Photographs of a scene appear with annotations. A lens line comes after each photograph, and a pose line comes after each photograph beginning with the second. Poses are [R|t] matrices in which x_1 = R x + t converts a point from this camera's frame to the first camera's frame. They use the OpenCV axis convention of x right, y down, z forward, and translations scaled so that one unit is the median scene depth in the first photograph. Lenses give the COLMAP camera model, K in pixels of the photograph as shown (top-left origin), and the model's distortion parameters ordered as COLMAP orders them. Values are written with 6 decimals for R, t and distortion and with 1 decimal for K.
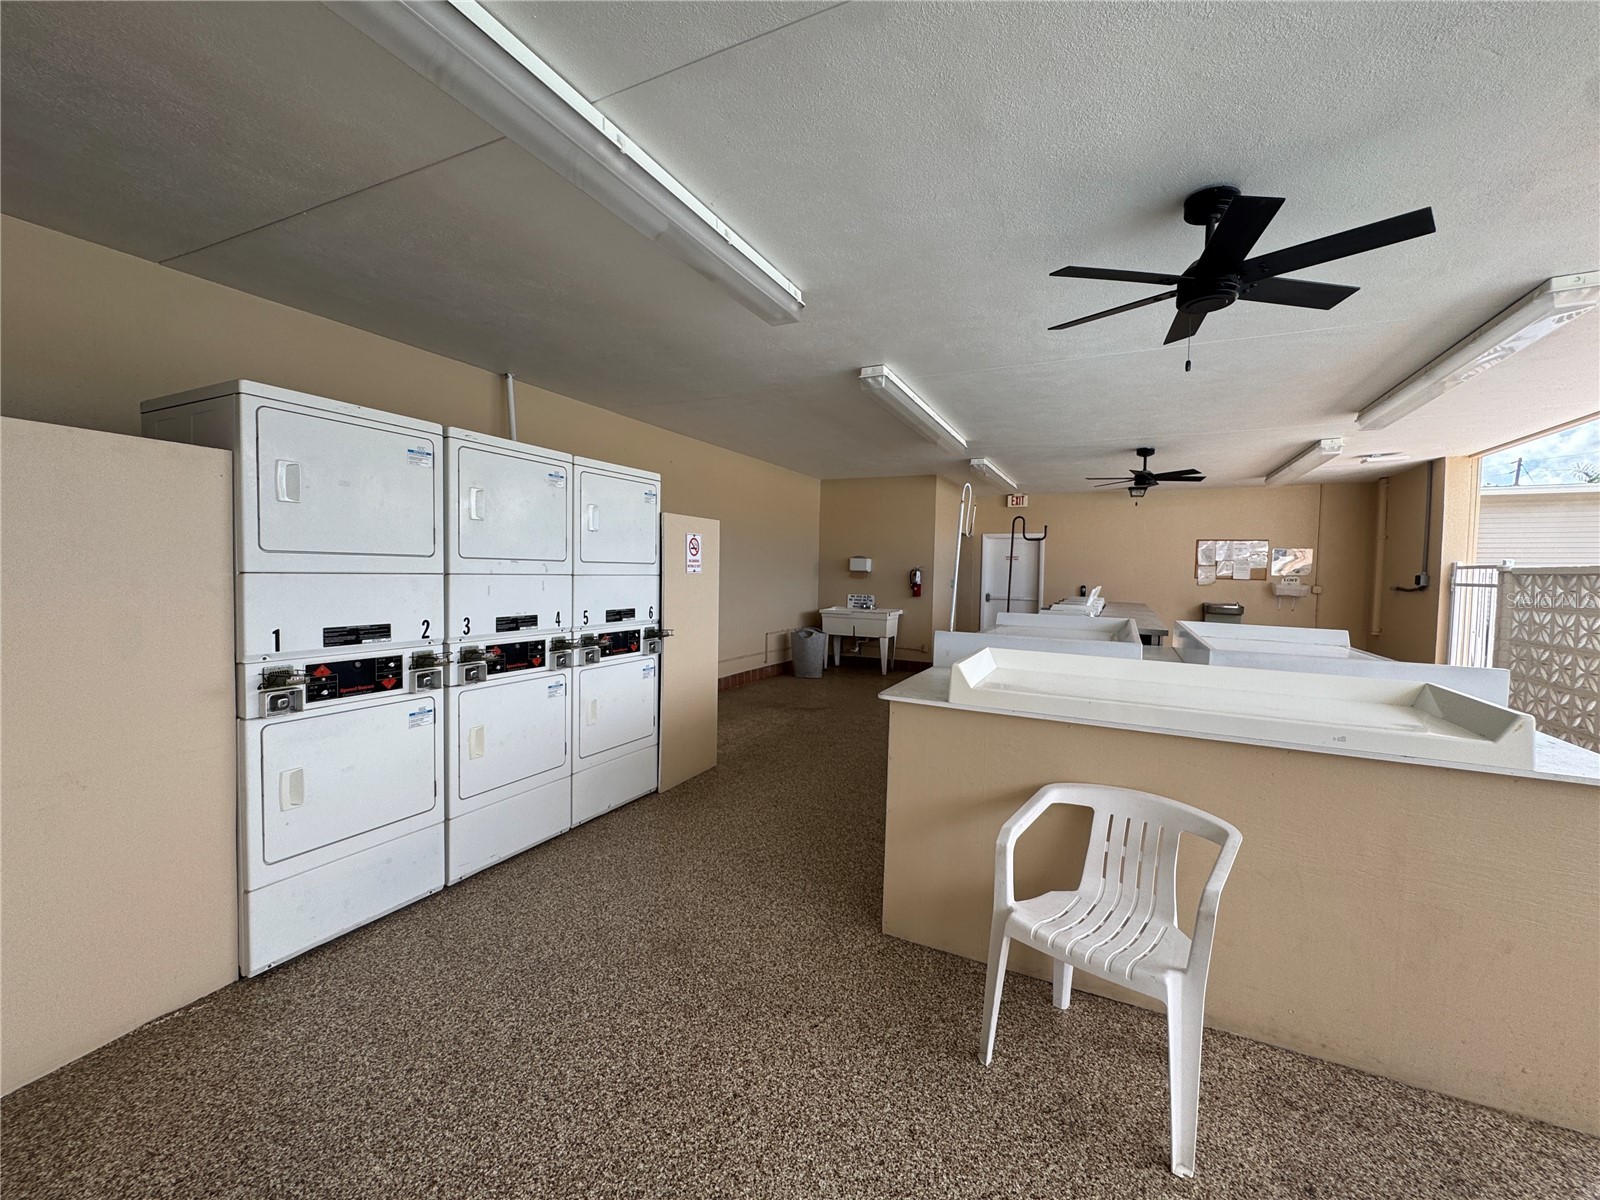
lens RADIAL K [[632.0, 0, 804.1], [0, 632.0, 600.7], [0, 0, 1]] dist [-0.013062, 0.000971]
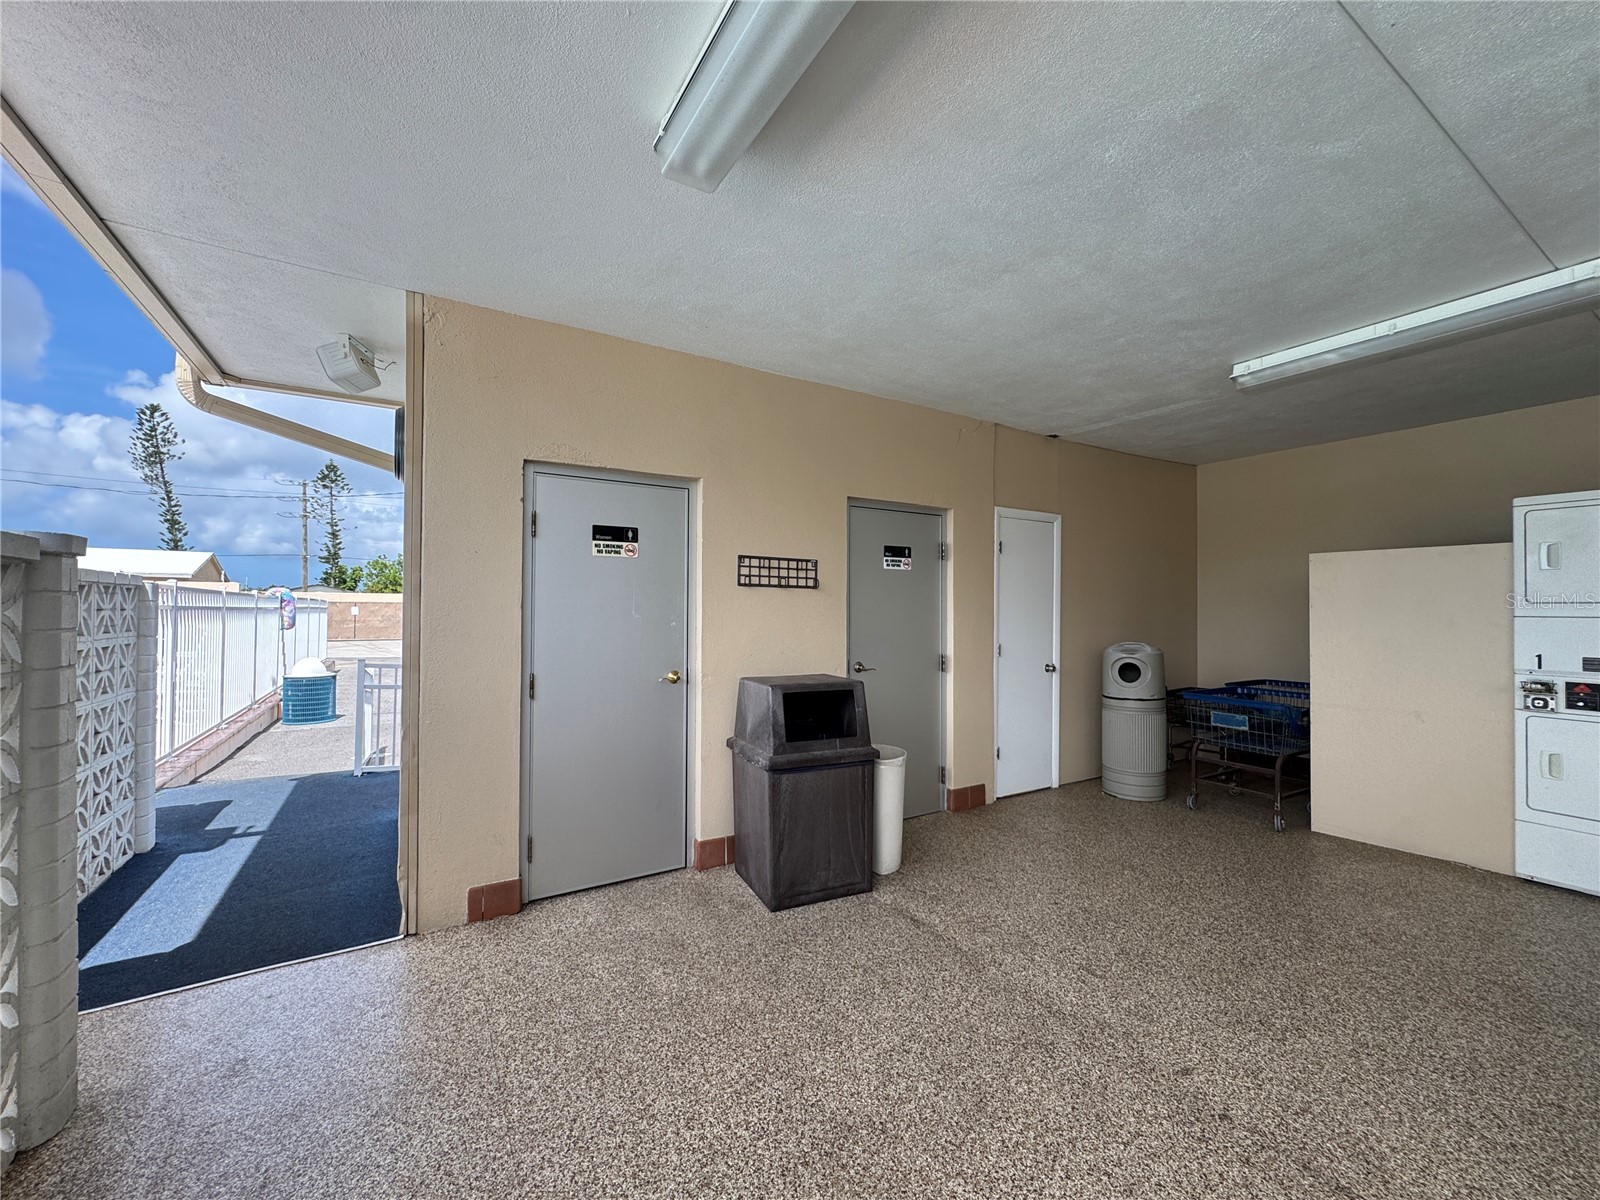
lens RADIAL K [[632.0, 0, 801.7], [0, 632.0, 603.7], [0, 0, 1]] dist [-0.013062, 0.000971]
pose [[-0.542683, -0.025067, -0.839564, 1.372758], [-0.049435, 0.998775, 0.002133, 0.008365], [0.838482, 0.042662, -0.543257, 0.312321]]
